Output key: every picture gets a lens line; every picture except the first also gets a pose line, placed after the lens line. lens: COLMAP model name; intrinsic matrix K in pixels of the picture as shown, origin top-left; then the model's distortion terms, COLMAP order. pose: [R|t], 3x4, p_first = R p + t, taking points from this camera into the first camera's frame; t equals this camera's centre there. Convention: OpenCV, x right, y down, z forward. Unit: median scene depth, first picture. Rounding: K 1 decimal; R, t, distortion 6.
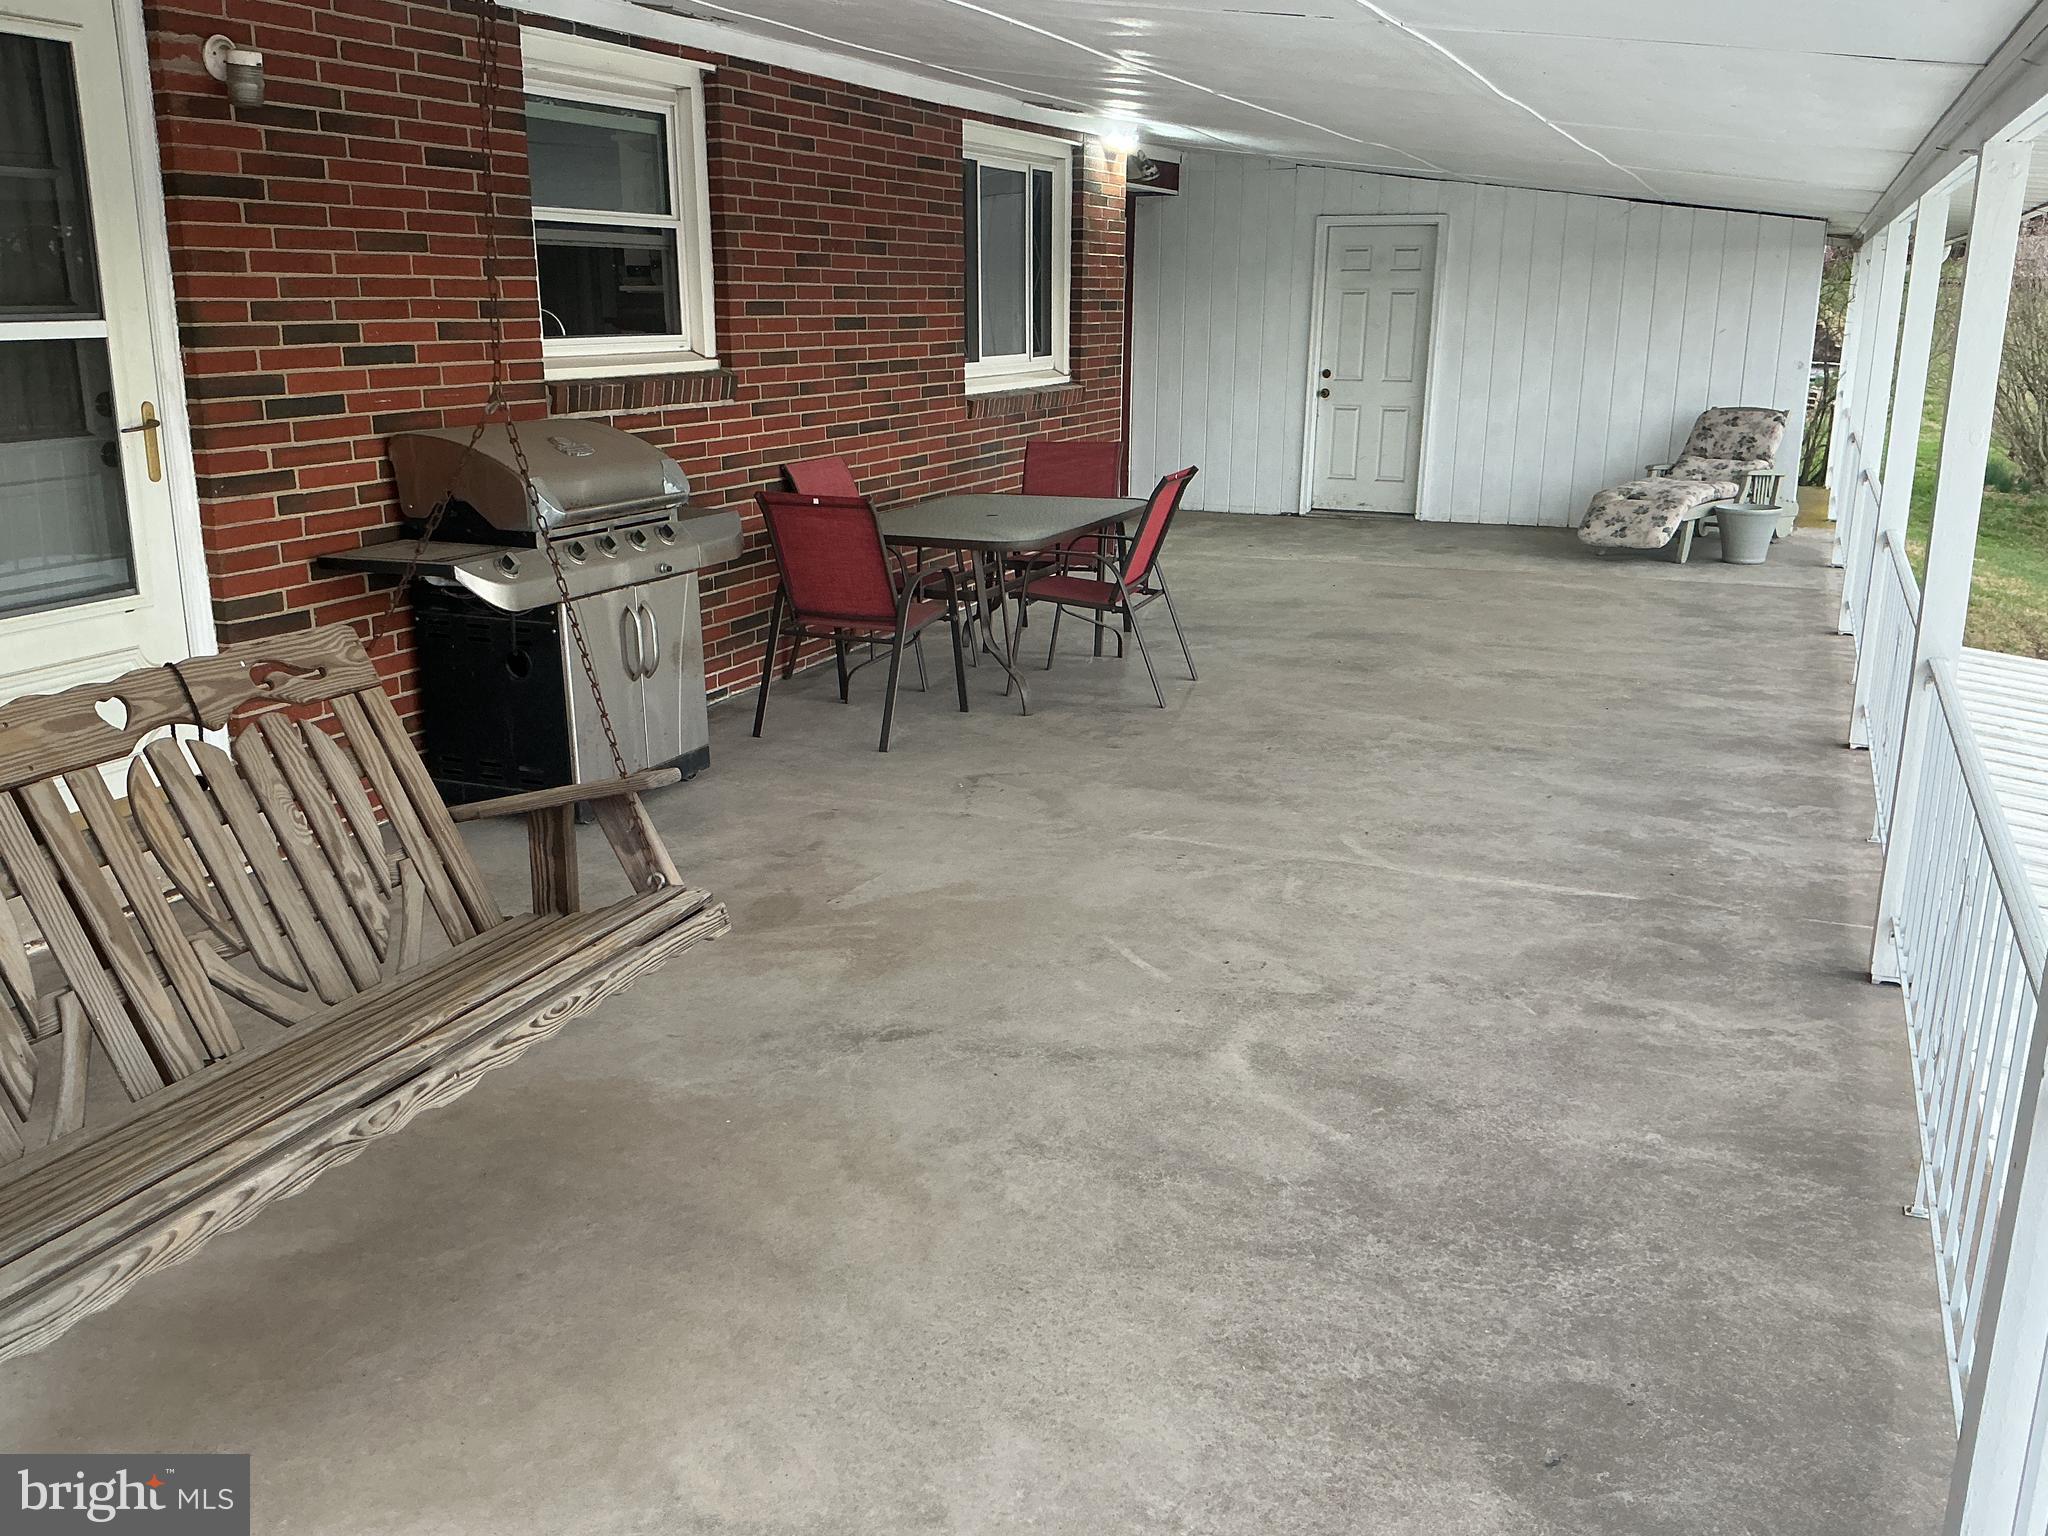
lens RADIAL K [[1726.3, 0, 1028.1], [0, 1726.3, 779.1], [0, 0, 1]] dist [0.099724, -0.171073]
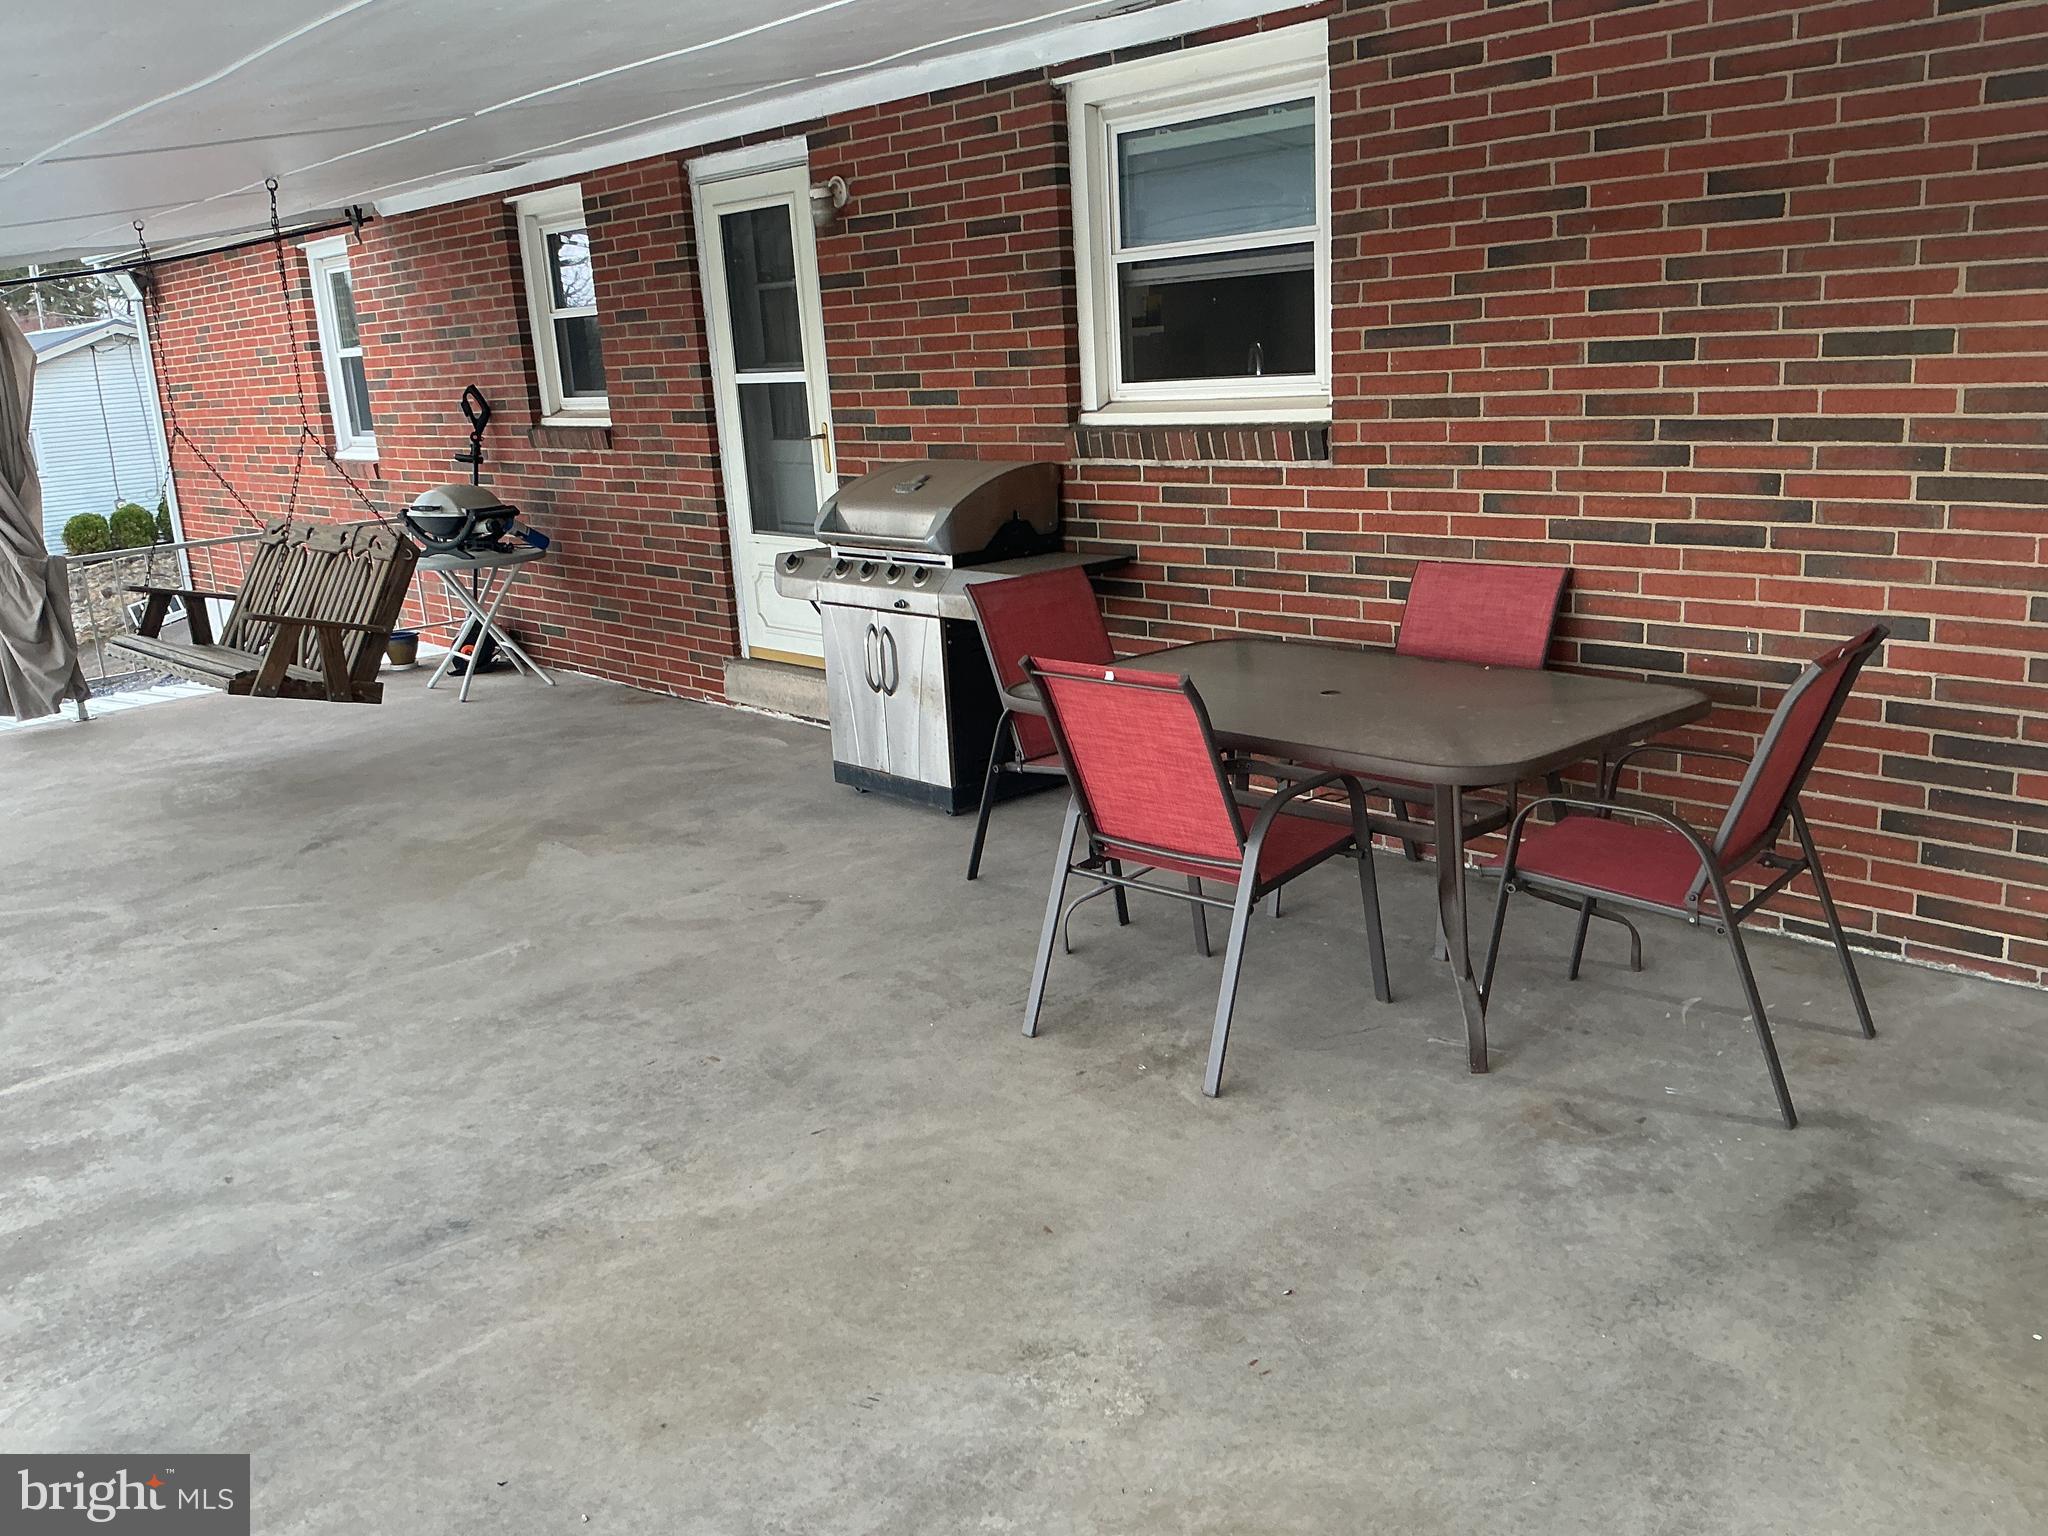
lens RADIAL K [[1726.3, 0, 1091.6], [0, 1726.3, 809.6], [0, 0, 1]] dist [0.099724, -0.171073]
pose [[-0.410133, 0.274042, -0.869880, 0.722071], [-0.176935, 0.911760, 0.370658, -0.429979], [0.894698, 0.305931, -0.325455, 1.507135]]
